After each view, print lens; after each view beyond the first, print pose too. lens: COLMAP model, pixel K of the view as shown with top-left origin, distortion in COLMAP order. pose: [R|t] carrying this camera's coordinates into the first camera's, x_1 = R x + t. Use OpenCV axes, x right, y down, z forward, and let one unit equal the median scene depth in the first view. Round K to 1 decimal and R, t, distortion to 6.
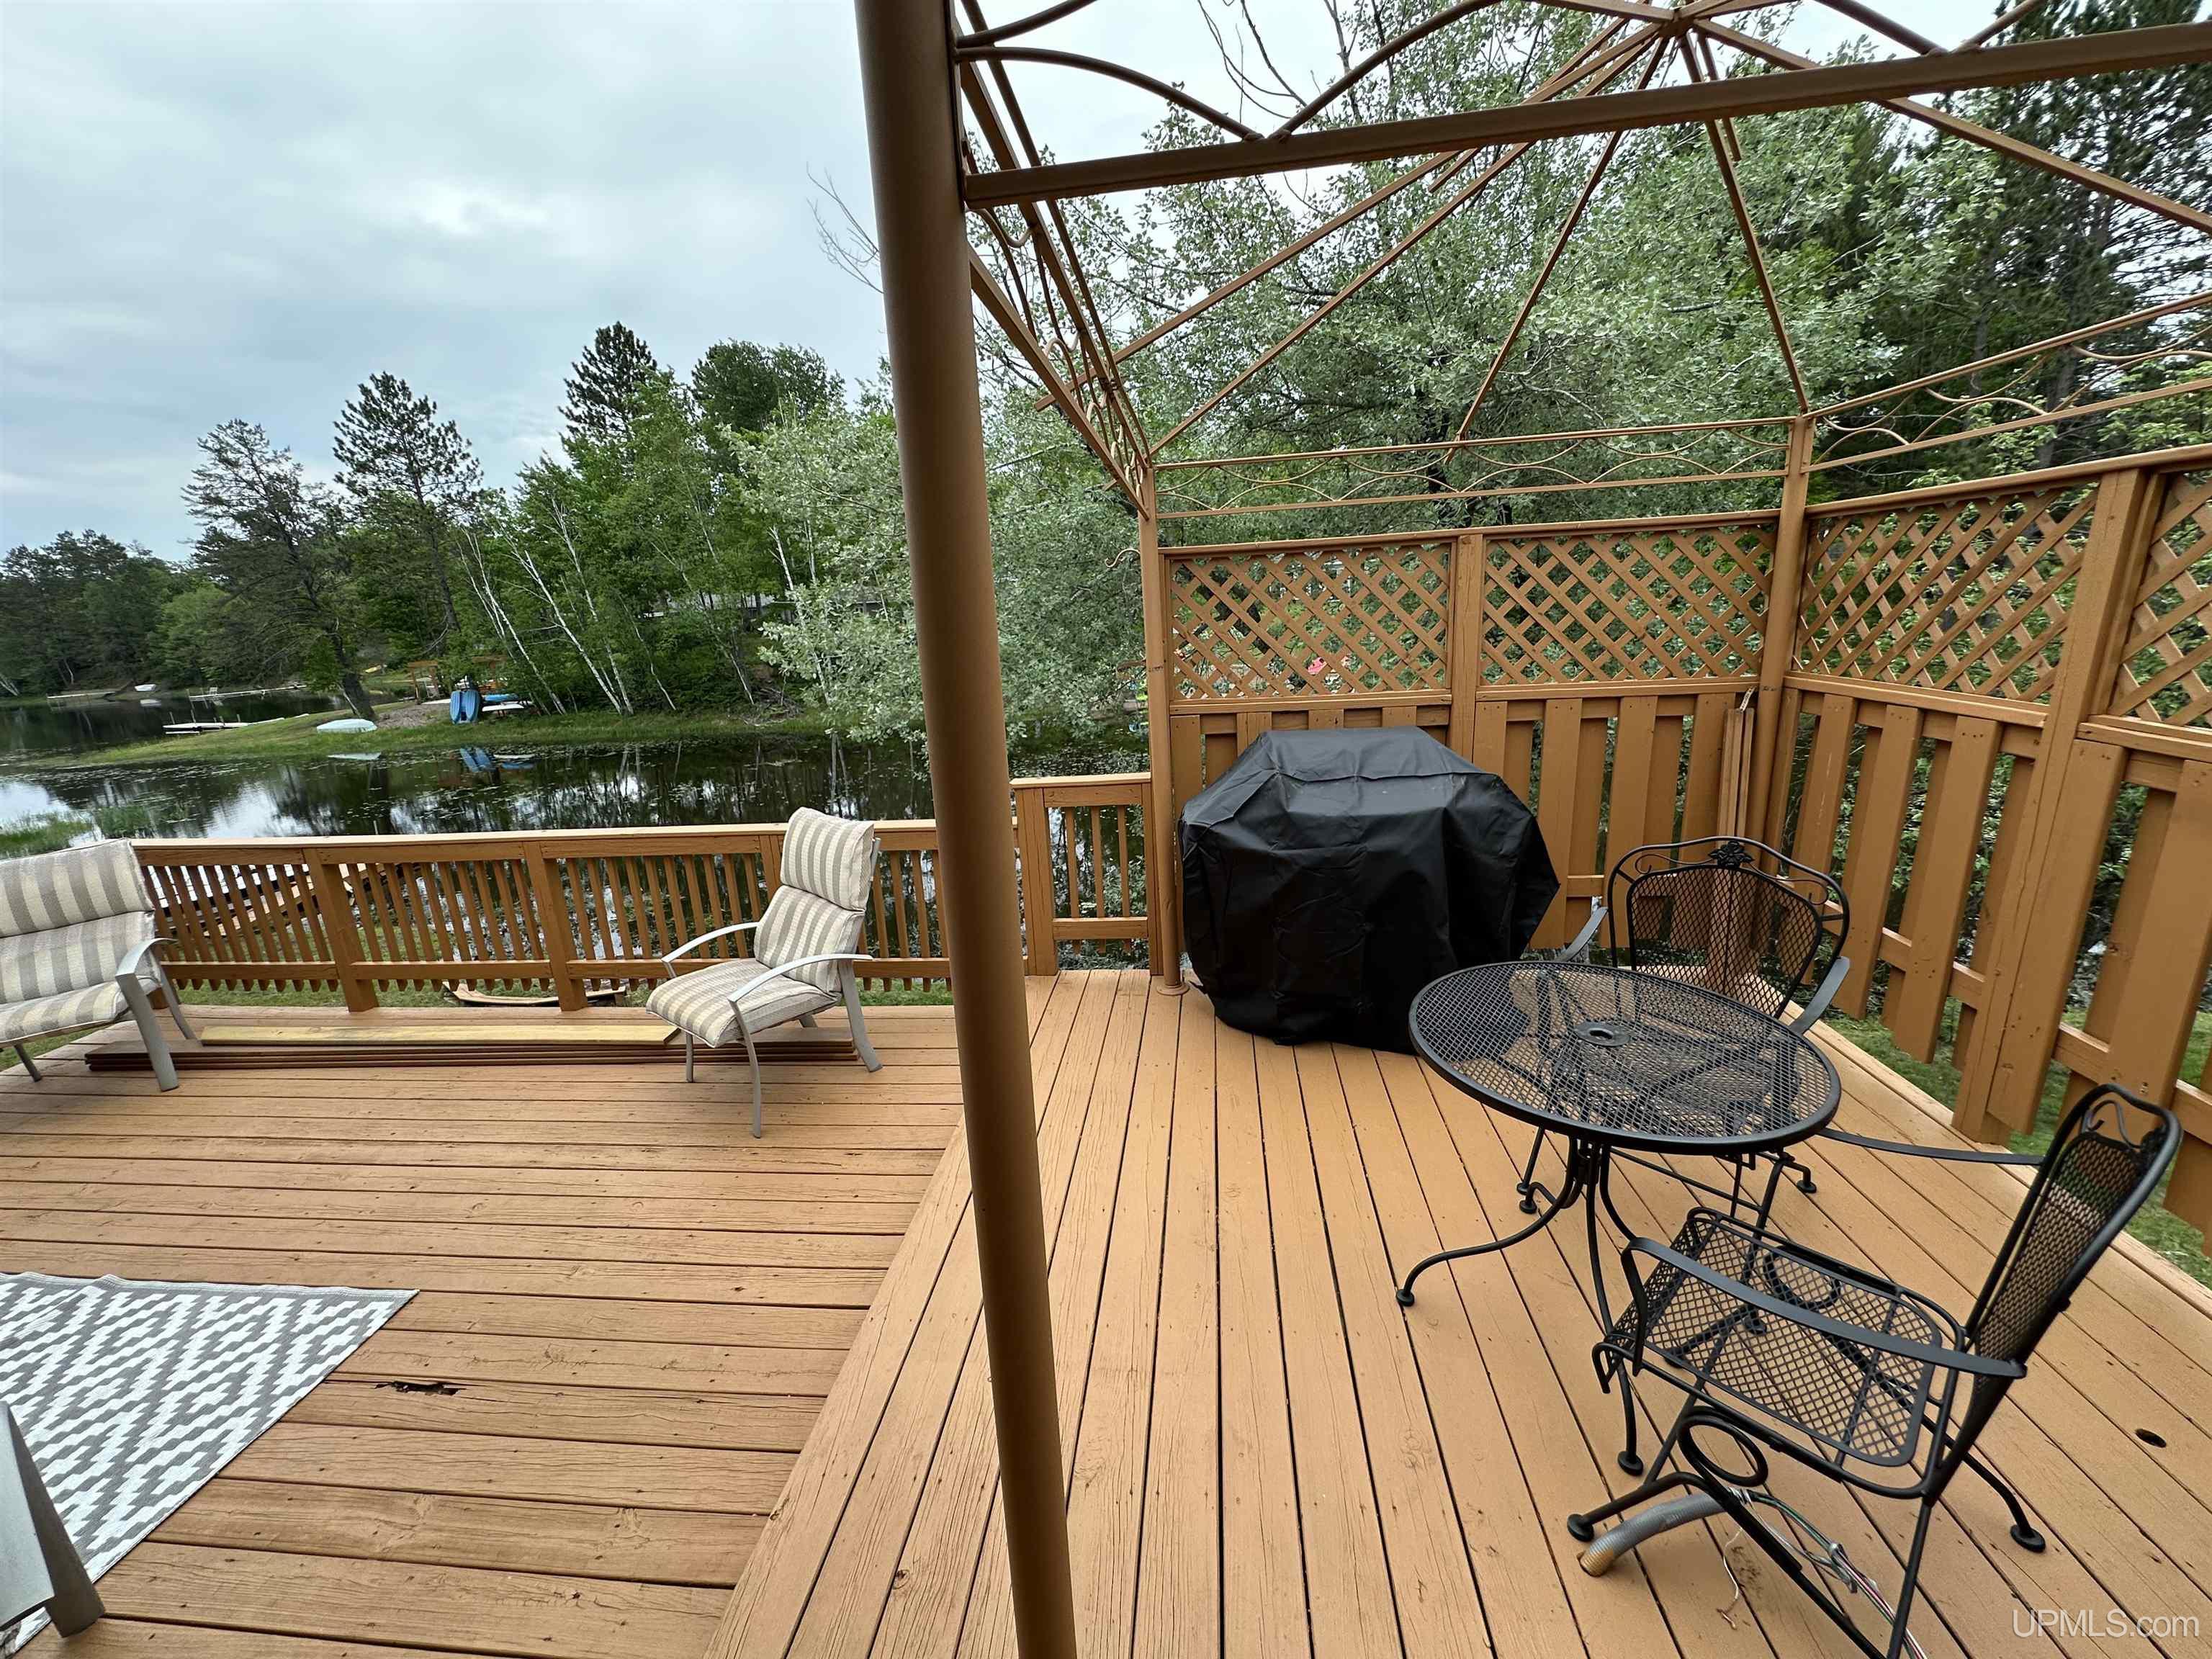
lens RADIAL K [[885.7, 0, 1115.3], [0, 885.7, 837.9], [0, 0, 1]] dist [-0.008042, 0.001292]
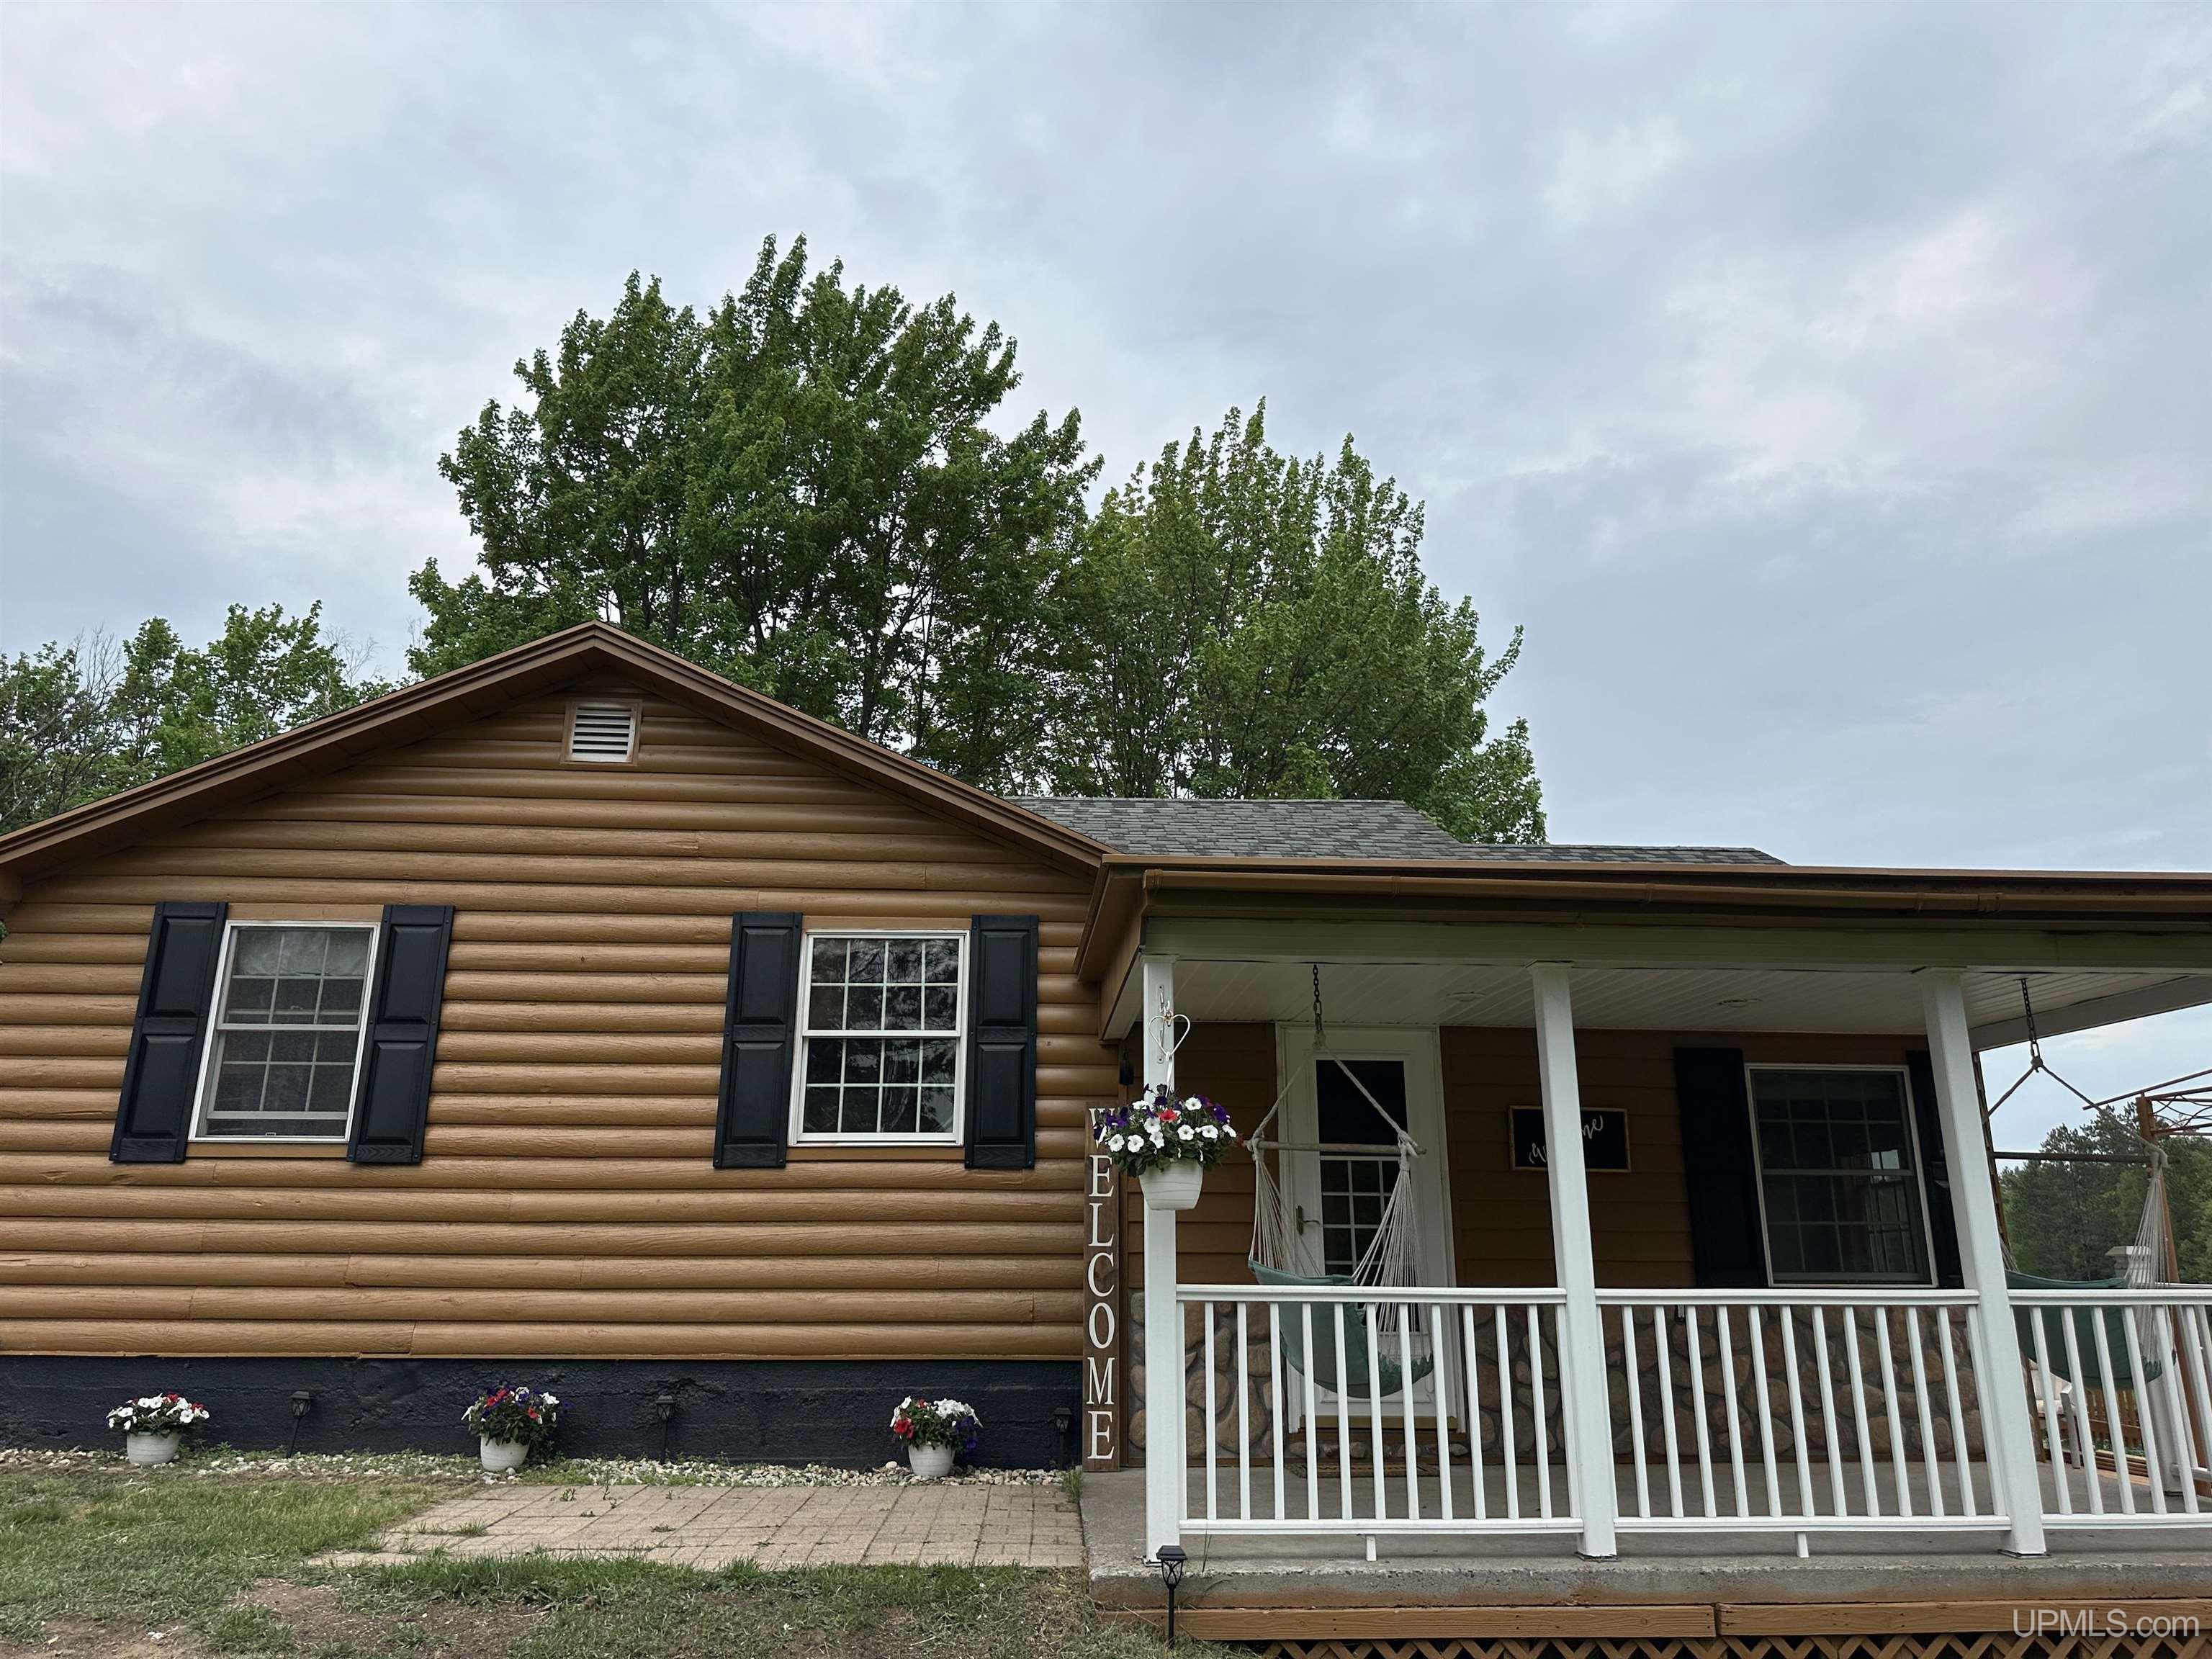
lens RADIAL K [[1553.3, 0, 1122.0], [0, 1553.3, 832.6], [0, 0, 1]] dist [0.064910, -0.084504]
pose [[0.168547, -0.208914, -0.963300, 0.129170], [-0.273029, 0.929148, -0.249278, 0.029288], [0.947126, 0.305024, 0.099565, -0.103631]]
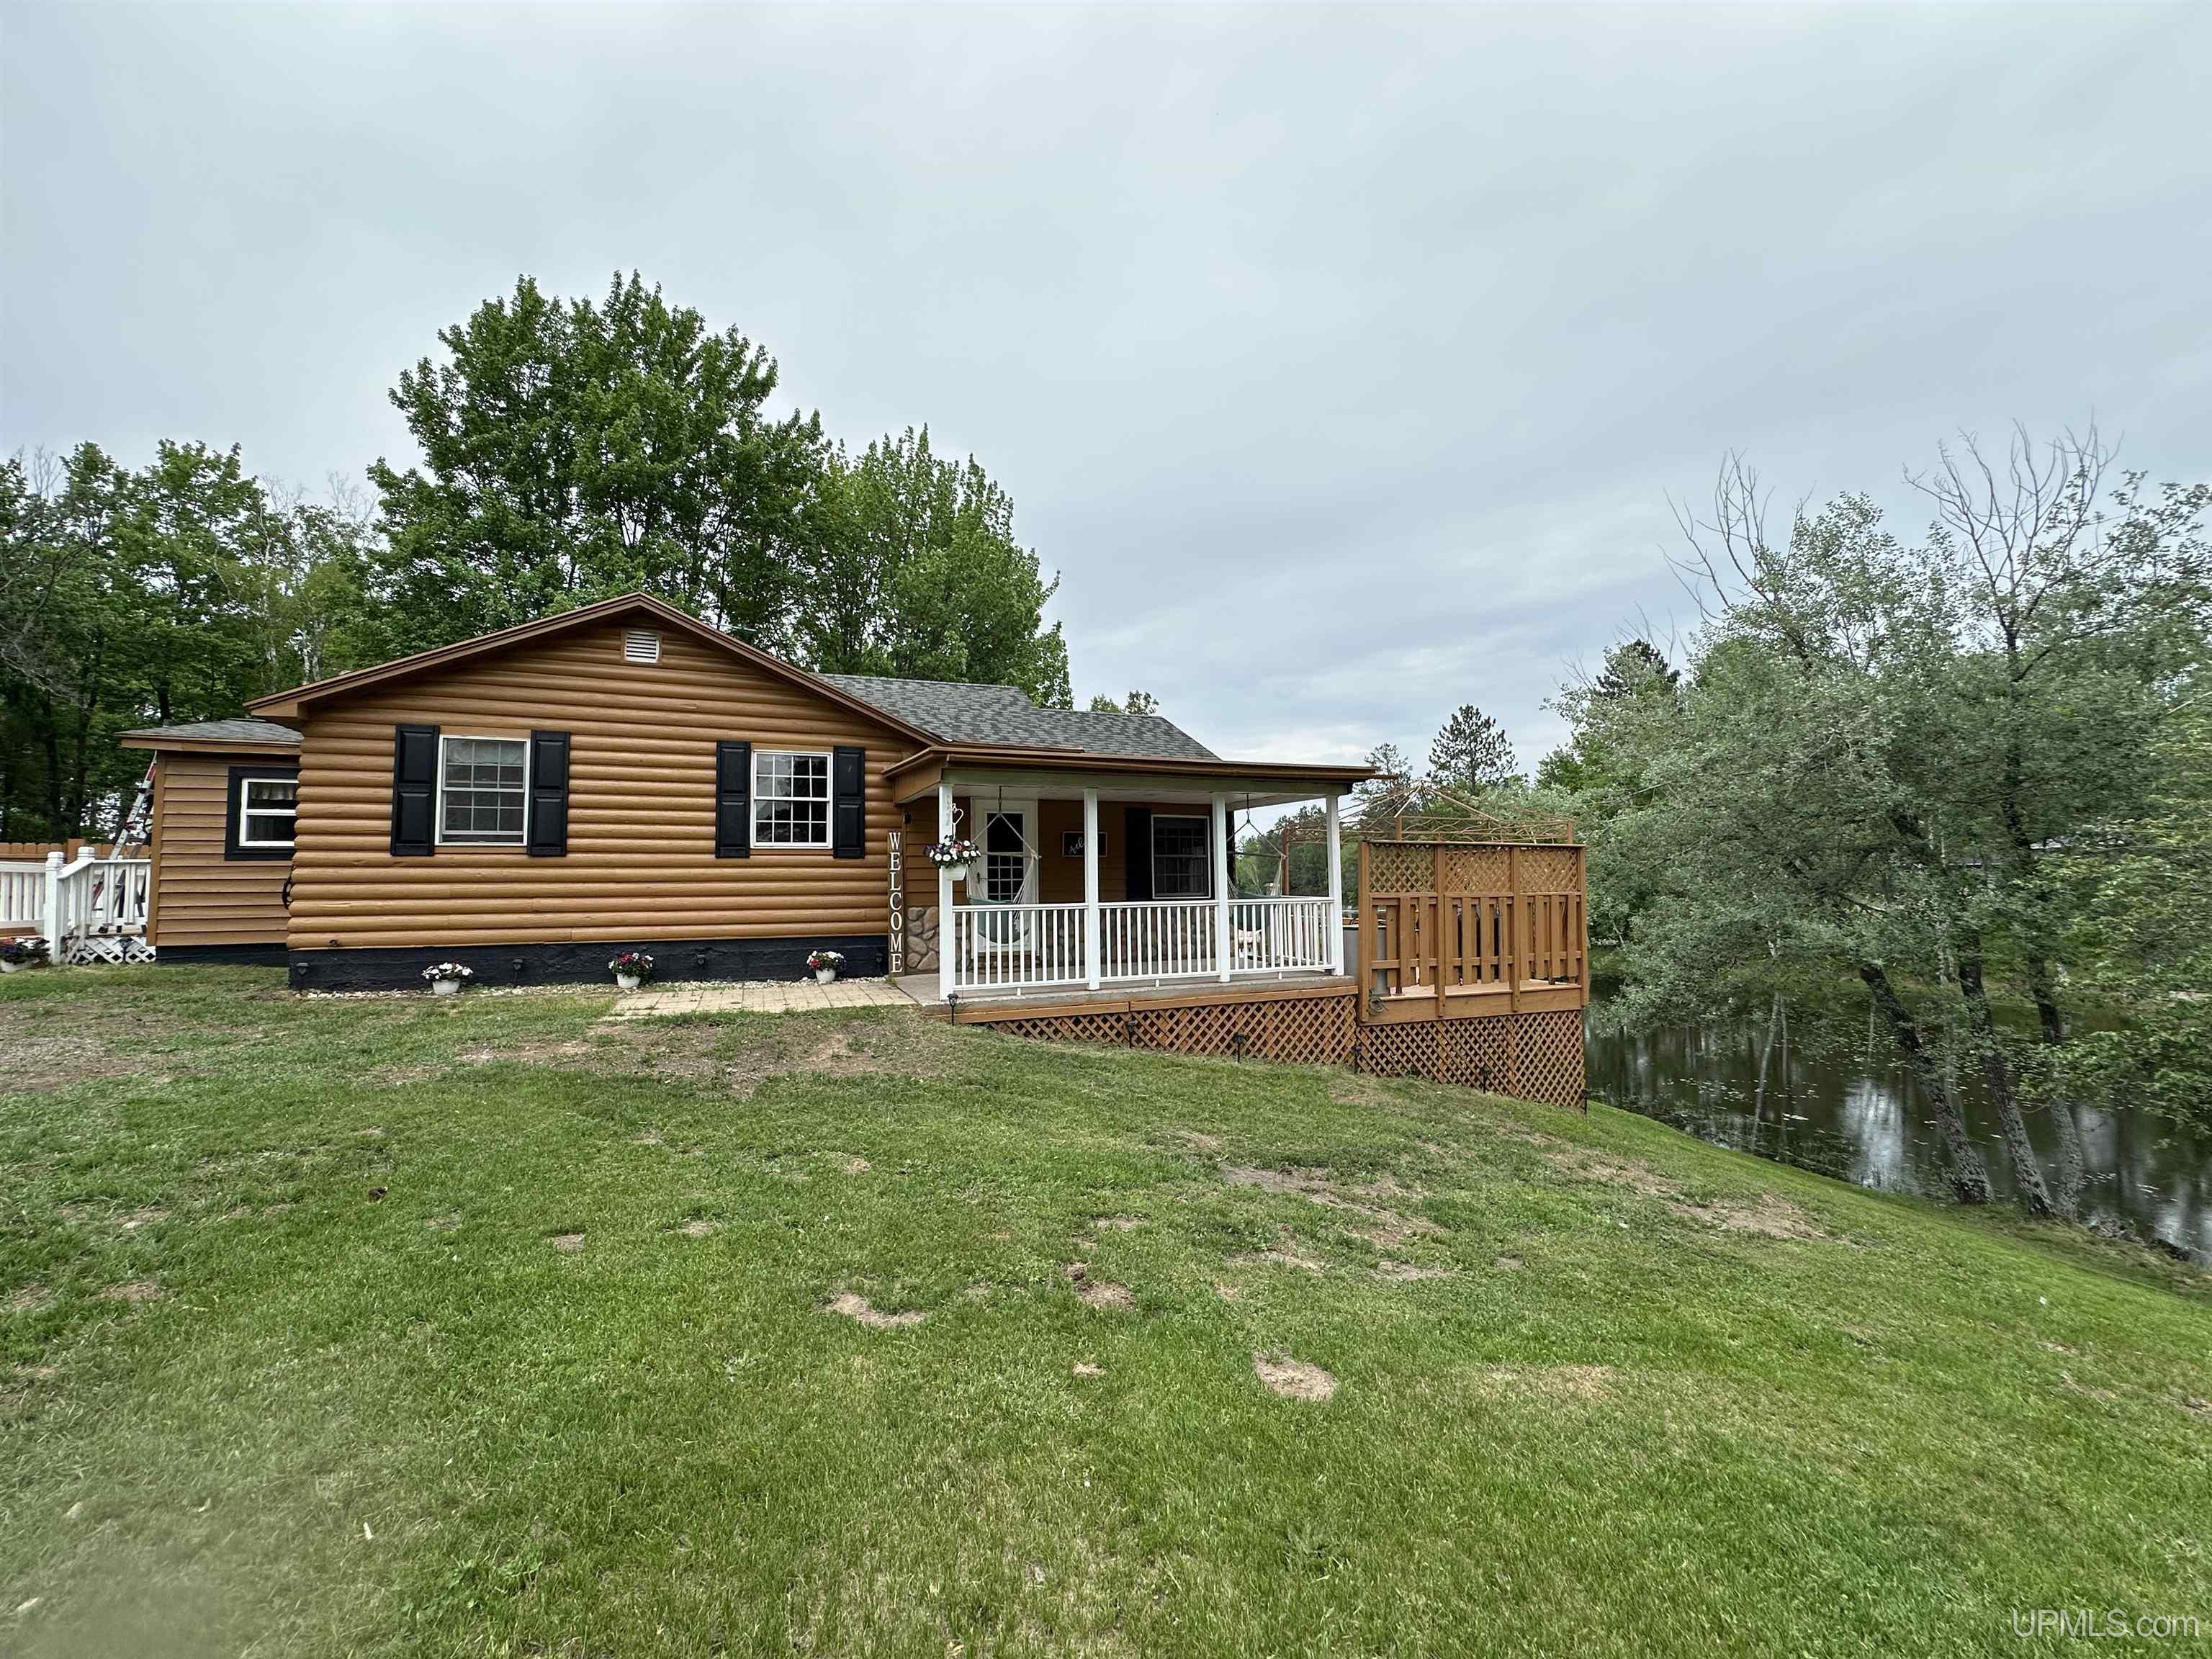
lens RADIAL K [[885.7, 0, 1108.3], [0, 885.7, 827.6], [0, 0, 1]] dist [-0.008042, 0.001292]
pose [[0.481860, -0.006226, -0.876226, 0.181096], [-0.246487, 0.958633, -0.142361, 0.032901], [0.840866, 0.284576, 0.460392, -0.137335]]
